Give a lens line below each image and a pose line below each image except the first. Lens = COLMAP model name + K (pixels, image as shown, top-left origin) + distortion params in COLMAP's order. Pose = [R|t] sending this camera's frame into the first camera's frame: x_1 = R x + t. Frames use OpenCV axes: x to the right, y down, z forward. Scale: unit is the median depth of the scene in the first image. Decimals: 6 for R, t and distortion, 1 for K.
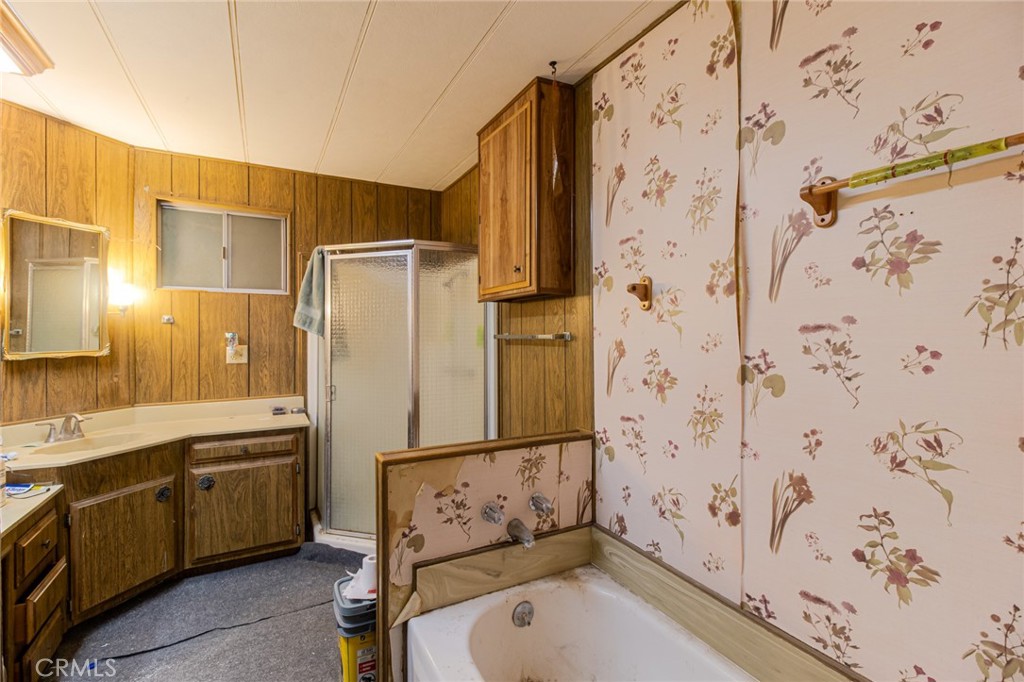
lens RADIAL K [[468.2, 0, 512.0], [0, 468.2, 332.9], [0, 0, 1]] dist [0.020347, -0.013104]
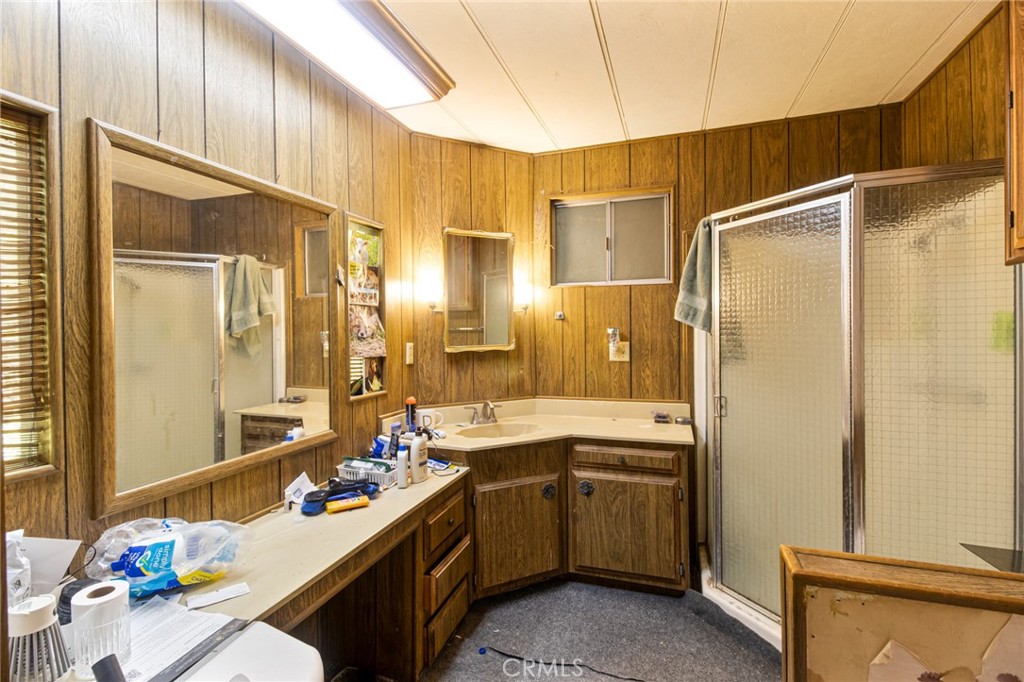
lens RADIAL K [[468.2, 0, 512.0], [0, 468.2, 332.9], [0, 0, 1]] dist [0.020347, -0.013104]
pose [[0.683809, -0.000990, -0.729661, -0.060987], [0.009844, 0.999921, 0.007868, -0.000414], [0.729595, -0.012563, 0.683764, 0.236226]]
